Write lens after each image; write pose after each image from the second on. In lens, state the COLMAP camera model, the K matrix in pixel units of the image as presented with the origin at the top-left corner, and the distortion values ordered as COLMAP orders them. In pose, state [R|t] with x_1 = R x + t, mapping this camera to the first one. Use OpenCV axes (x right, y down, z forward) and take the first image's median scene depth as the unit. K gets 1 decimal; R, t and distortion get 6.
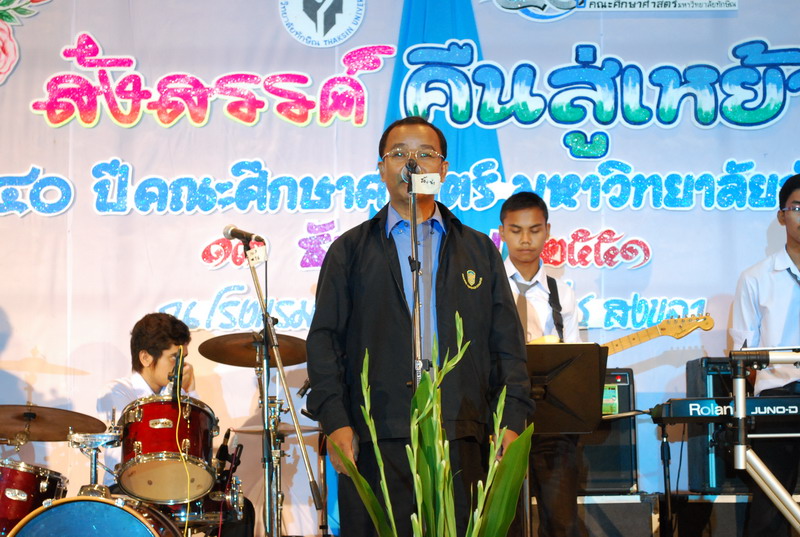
lens RADIAL K [[1829.0, 0, 400.0], [0, 1829.0, 268.5], [0, 0, 1]] dist [0.052450, -0.058383]
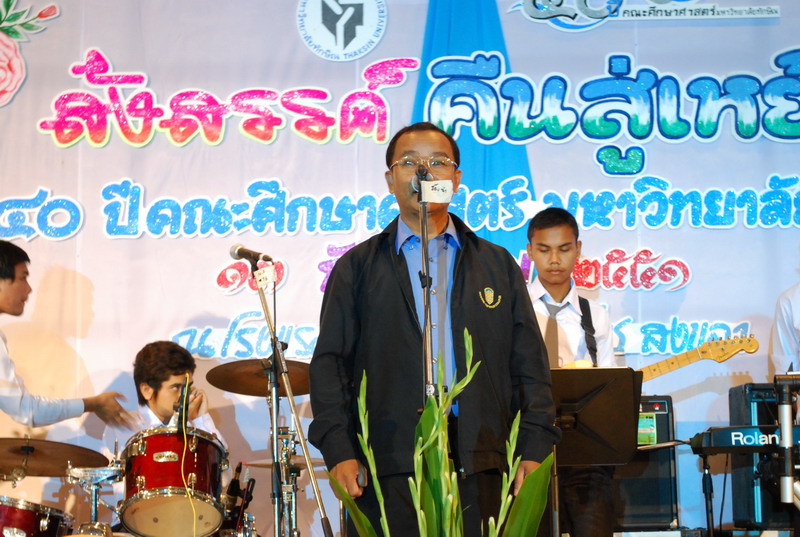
lens RADIAL K [[1829.0, 0, 400.0], [0, 1829.0, 268.5], [0, 0, 1]] dist [0.052450, -0.058383]
pose [[0.999654, -0.008075, -0.025041, 0.010706], [0.007606, 0.999795, -0.018782, 0.005333], [0.025188, 0.018585, 0.999510, 0.050131]]
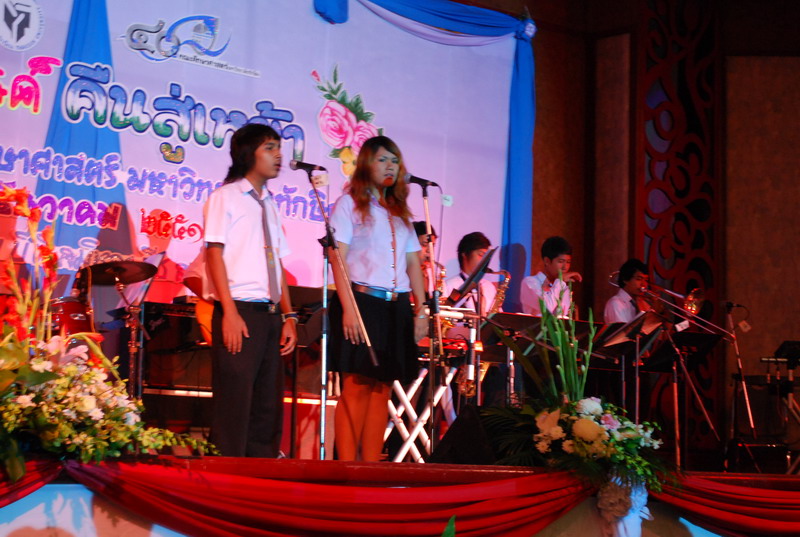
lens RADIAL K [[1829.0, 0, 400.0], [0, 1829.0, 268.5], [0, 0, 1]] dist [0.052450, -0.058383]
pose [[0.736658, 0.108328, 0.667533, -0.713149], [-0.107502, 0.993294, -0.042558, 0.063609], [-0.667667, -0.040410, 0.743363, -0.187141]]
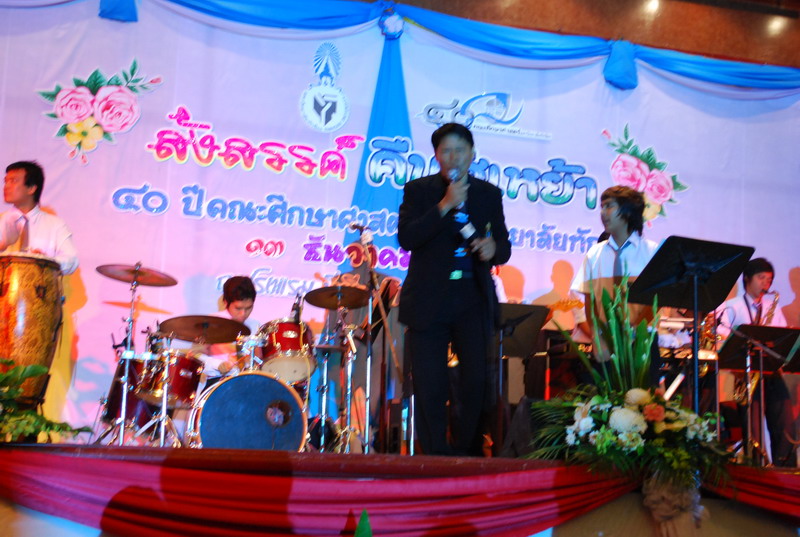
lens RADIAL K [[1227.8, 0, 400.0], [0, 1227.8, 268.5], [0, 0, 1]] dist [-0.003301, -0.019588]
pose [[0.955981, 0.090083, 0.279258, -0.279323], [-0.076180, 0.995271, -0.060269, 0.066345], [-0.283367, 0.036342, 0.958323, -0.093715]]
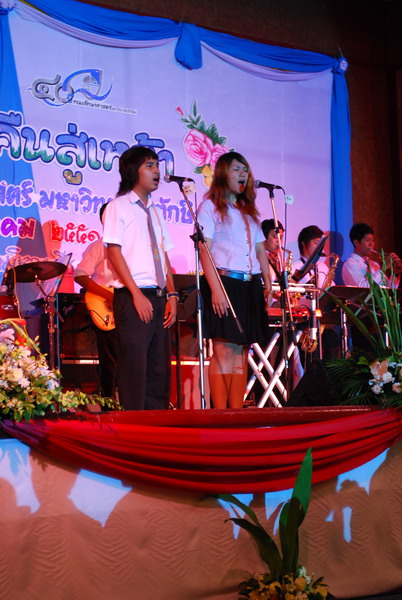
lens RADIAL K [[1371.7, 0, 201.0], [0, 1371.7, 300.0], [0, 0, 1]] dist [0.052450, -0.058383]
pose [[0.764490, 0.047185, 0.642906, -0.685939], [-0.052440, 0.998564, -0.010930, 0.064597], [-0.642499, -0.025358, 0.765867, -0.149911]]
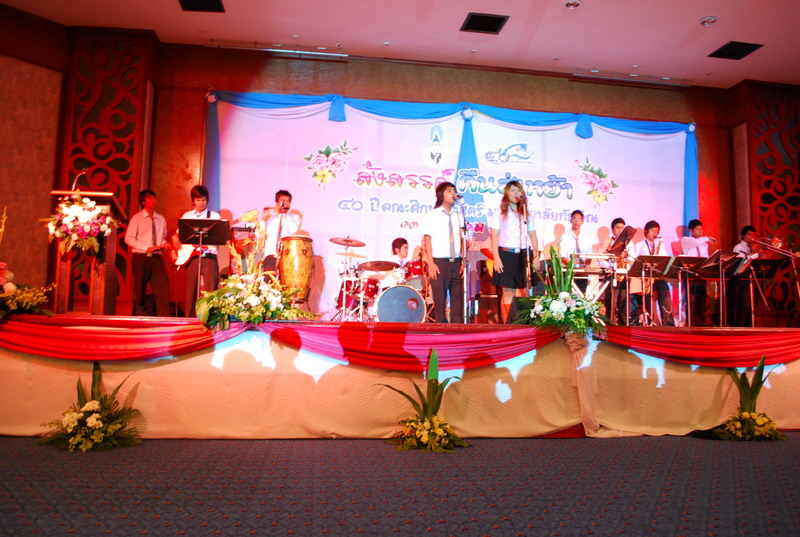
lens RADIAL K [[636.6, 0, 400.0], [0, 636.6, 268.5], [0, 0, 1]] dist [-0.078965, -0.001624]
pose [[0.990978, 0.044137, 0.126550, -0.256053], [-0.047124, 0.998674, 0.020711, 0.048885], [-0.125468, -0.026487, 0.991744, -0.201127]]
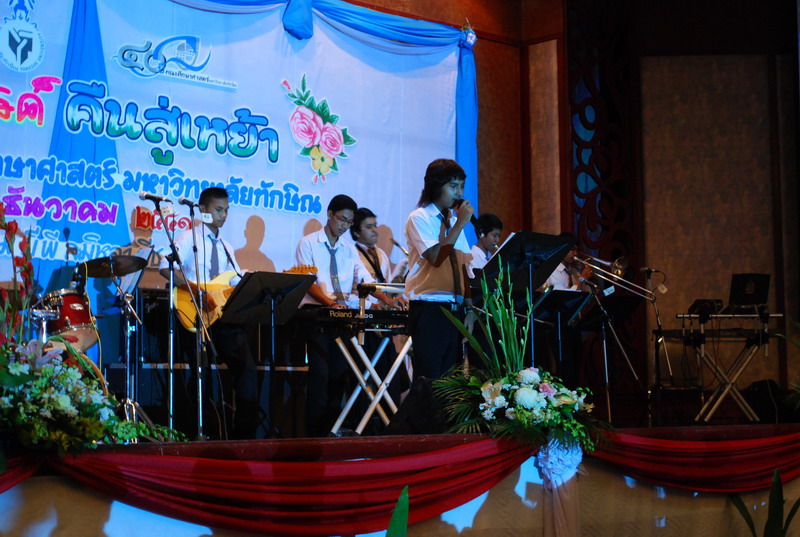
lens RADIAL K [[1490.9, 0, 400.0], [0, 1490.9, 268.5], [0, 0, 1]] dist [0.027812, -0.070202]
pose [[0.729807, 0.069451, 0.680116, -0.648188], [-0.075165, 0.996947, -0.021148, 0.044880], [-0.679508, -0.035687, 0.732799, -0.132383]]
